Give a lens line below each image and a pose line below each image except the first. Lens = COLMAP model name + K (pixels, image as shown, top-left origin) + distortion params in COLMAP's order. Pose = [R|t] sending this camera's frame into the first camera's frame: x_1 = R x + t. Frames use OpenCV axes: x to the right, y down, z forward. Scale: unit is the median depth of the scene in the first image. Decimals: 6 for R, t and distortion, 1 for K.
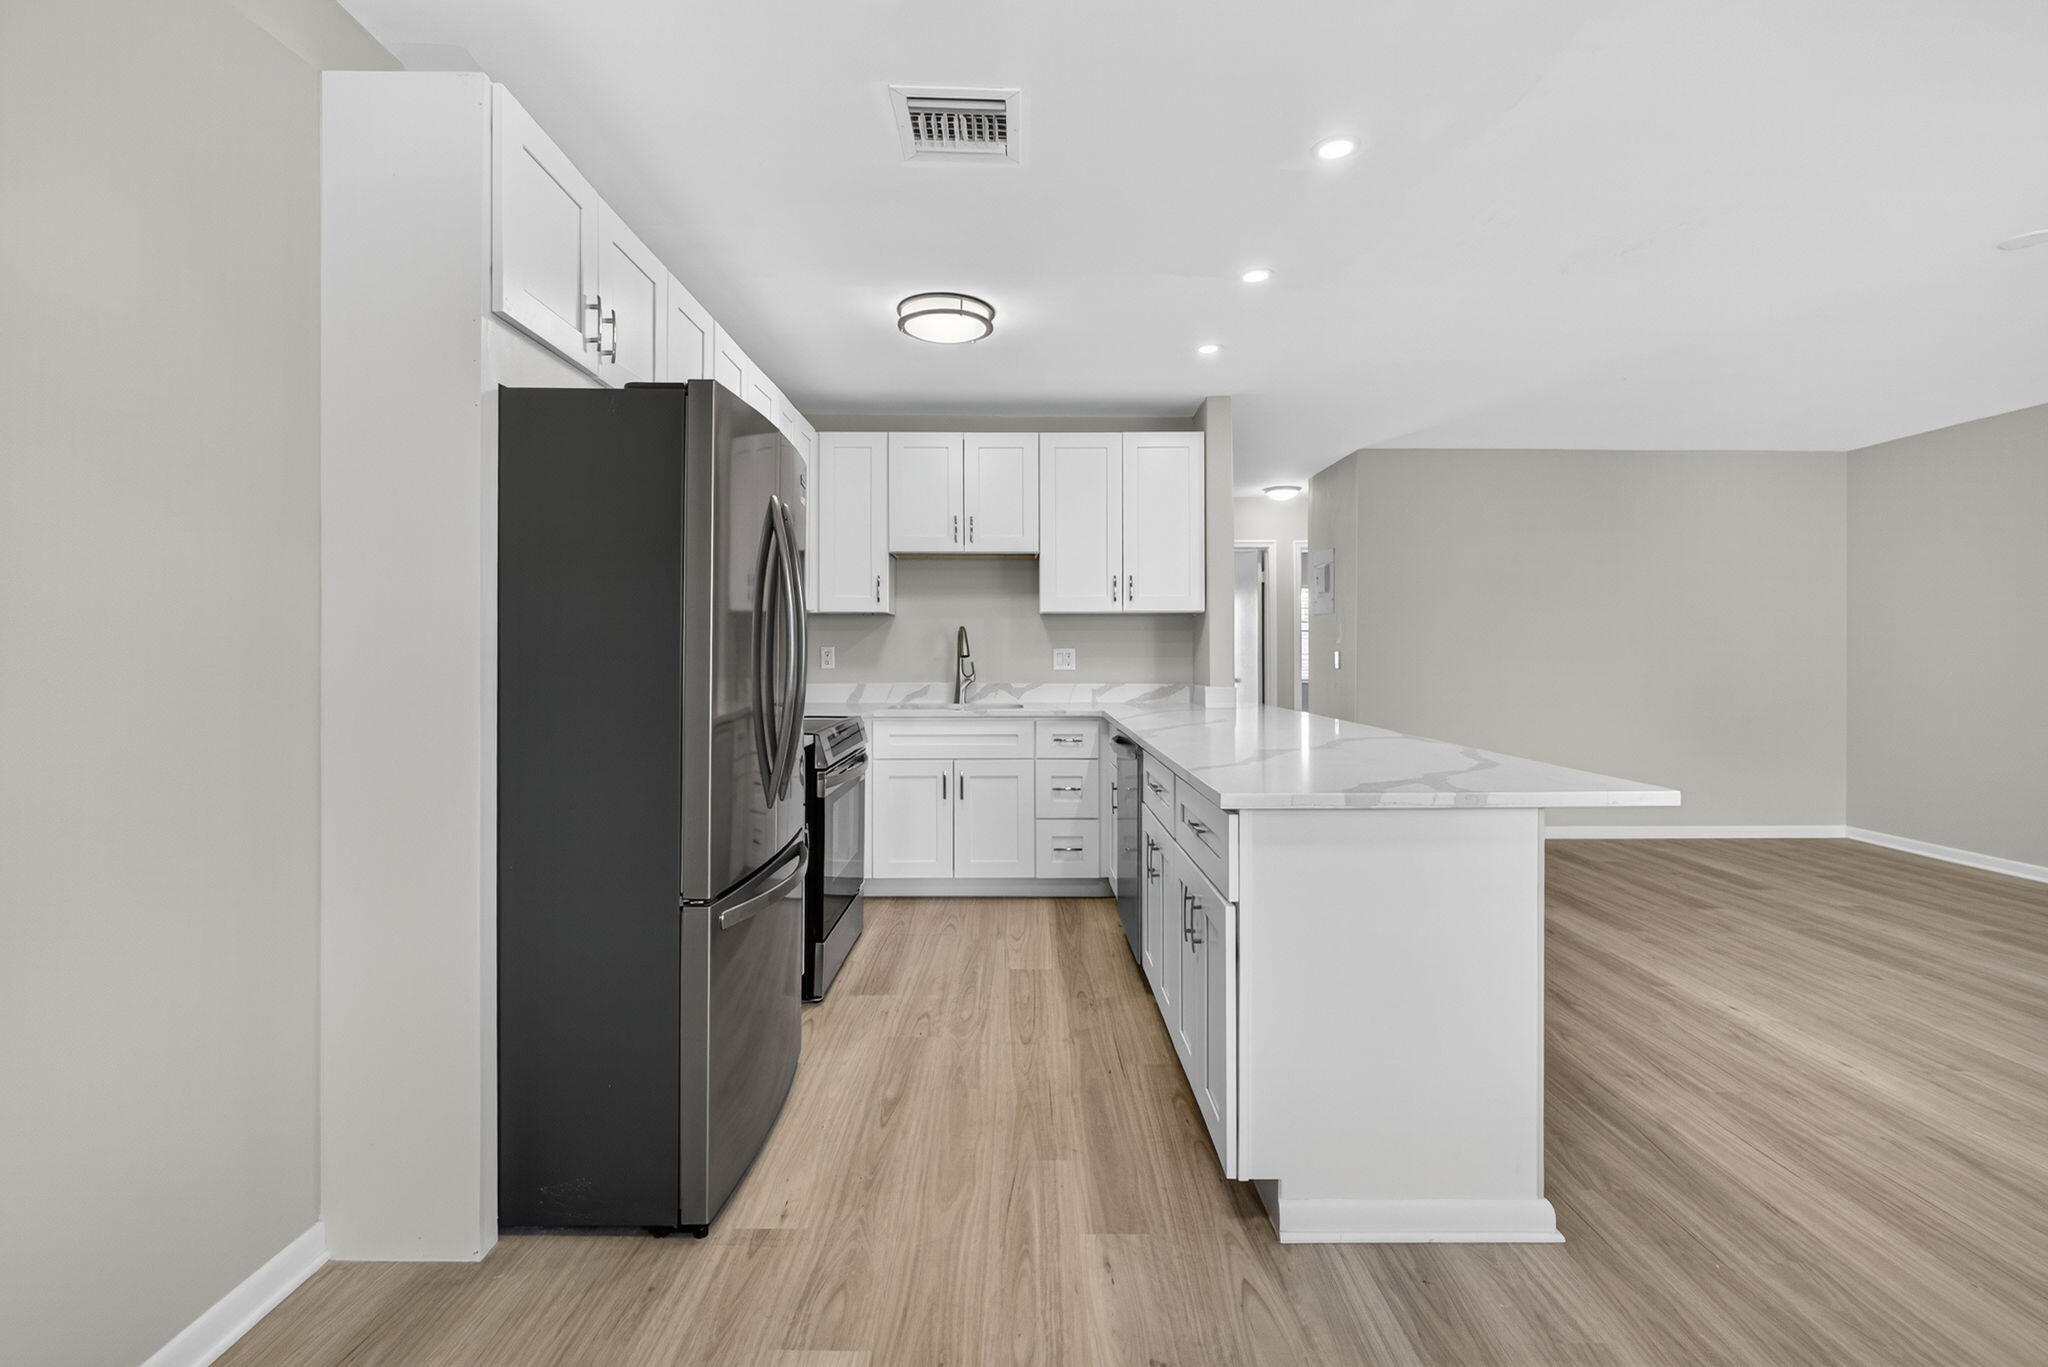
lens RADIAL K [[910.5, 0, 1031.1], [0, 910.5, 654.7], [0, 0, 1]] dist [-0.000498, 0.000011]
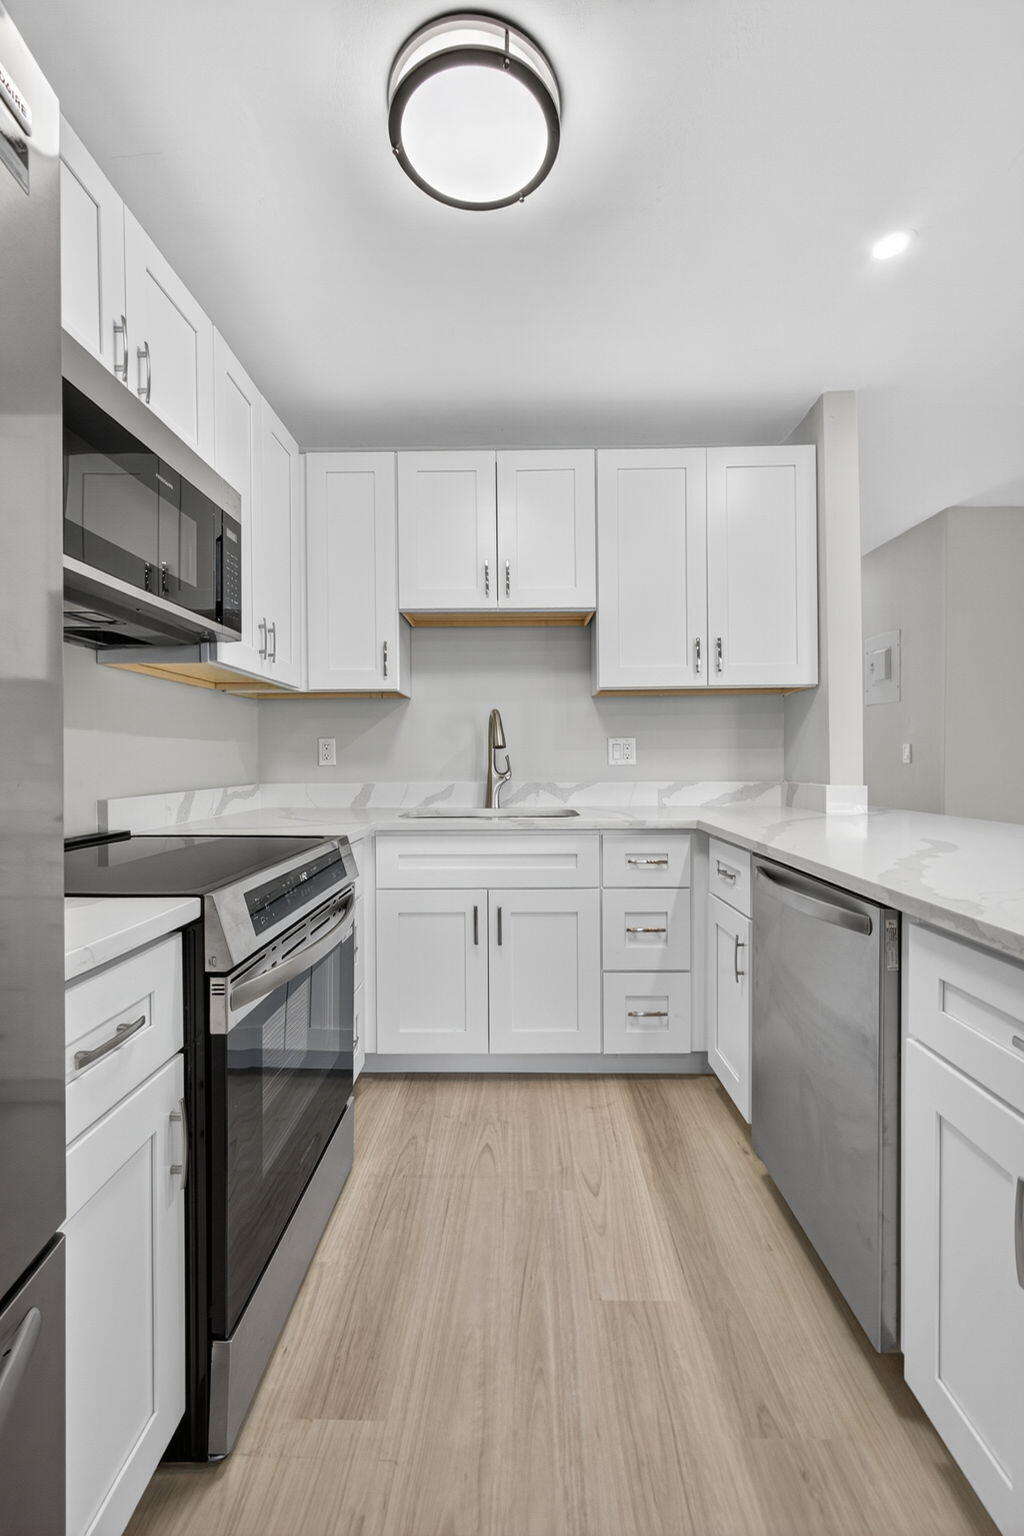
lens RADIAL K [[663.0, 0, 512.0], [0, 663.0, 768.0], [0, 0, 1]] dist [-0.001265, 0.000069]
pose [[0.999602, -0.006422, -0.027472, -0.048127], [0.006775, 0.999895, 0.012774, 0.012155], [0.027387, -0.012955, 0.999541, 0.450460]]
